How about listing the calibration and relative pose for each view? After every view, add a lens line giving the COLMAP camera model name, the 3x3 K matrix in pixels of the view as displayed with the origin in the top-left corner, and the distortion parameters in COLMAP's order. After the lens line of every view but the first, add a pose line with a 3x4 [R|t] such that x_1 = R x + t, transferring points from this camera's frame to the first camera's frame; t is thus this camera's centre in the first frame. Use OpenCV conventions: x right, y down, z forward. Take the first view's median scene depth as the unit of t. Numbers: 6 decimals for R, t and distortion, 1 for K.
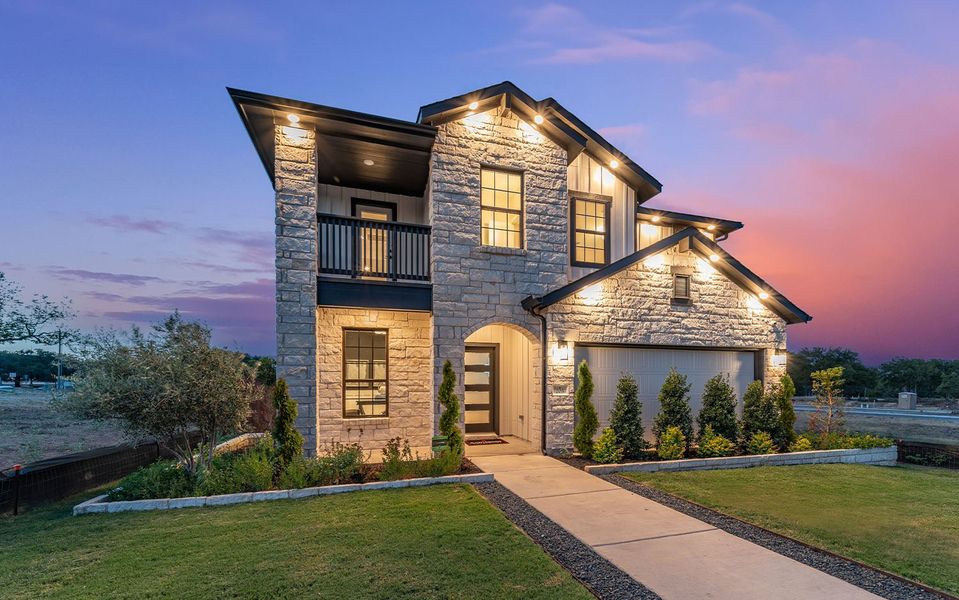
lens RADIAL K [[382.9, 0, 481.1], [0, 382.9, 388.8], [0, 0, 1]] dist [-0.001602, -0.000632]
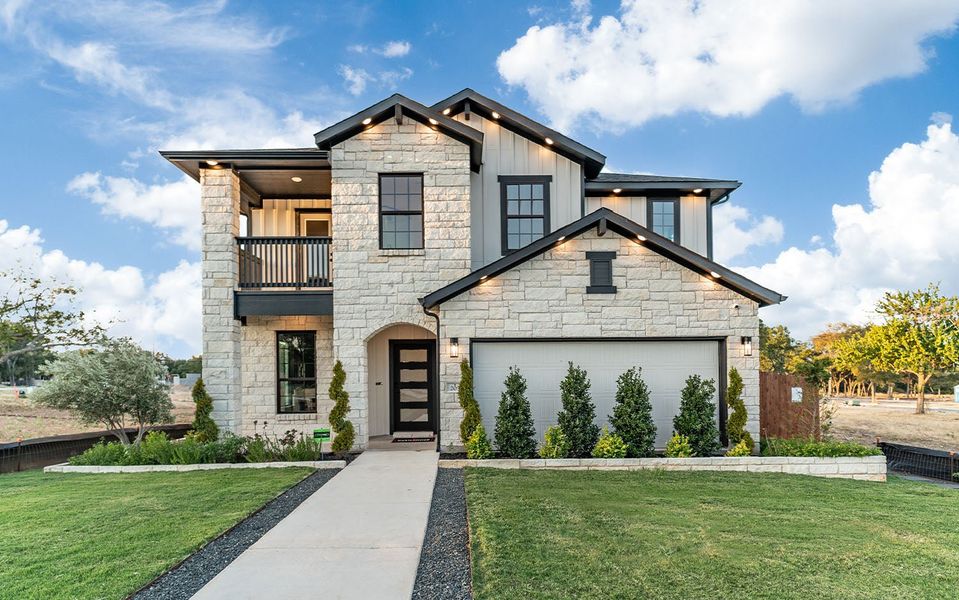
lens RADIAL K [[493.2, 0, 474.5], [0, 493.2, 380.9], [0, 0, 1]] dist [-0.003601, 0.001463]
pose [[0.964258, -0.008179, -0.264840, 0.591625], [0.005117, 0.999912, -0.012250, 0.003430], [0.264917, 0.010457, 0.964215, -0.226223]]
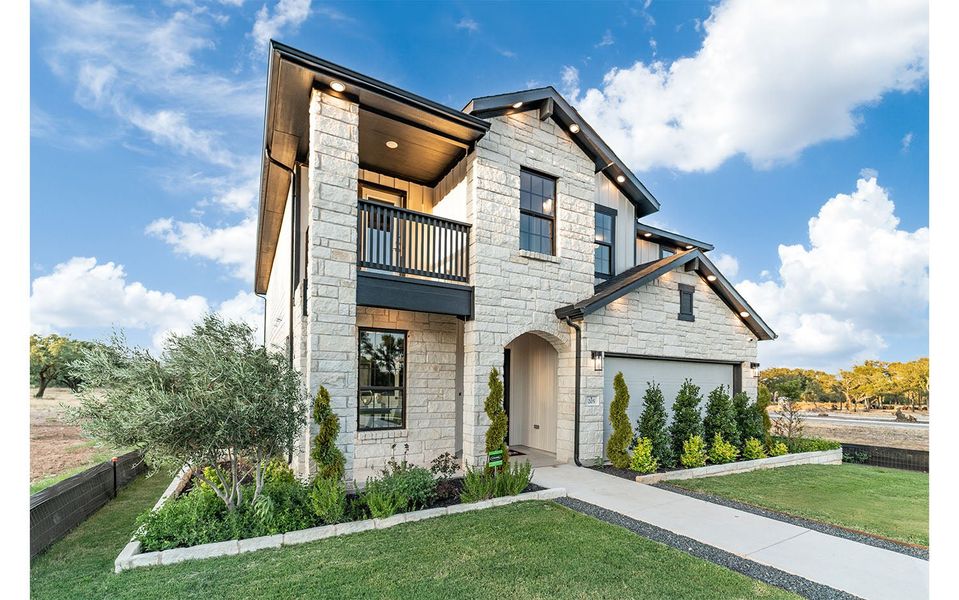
lens RADIAL K [[419.3, 0, 491.9], [0, 419.3, 380.9], [0, 0, 1]] dist [0.000375, 0.000000]
pose [[0.969079, 0.015112, 0.246289, -0.313458], [-0.010550, 0.999748, -0.019833, -0.022476], [-0.246526, 0.016622, 0.968994, 0.003156]]
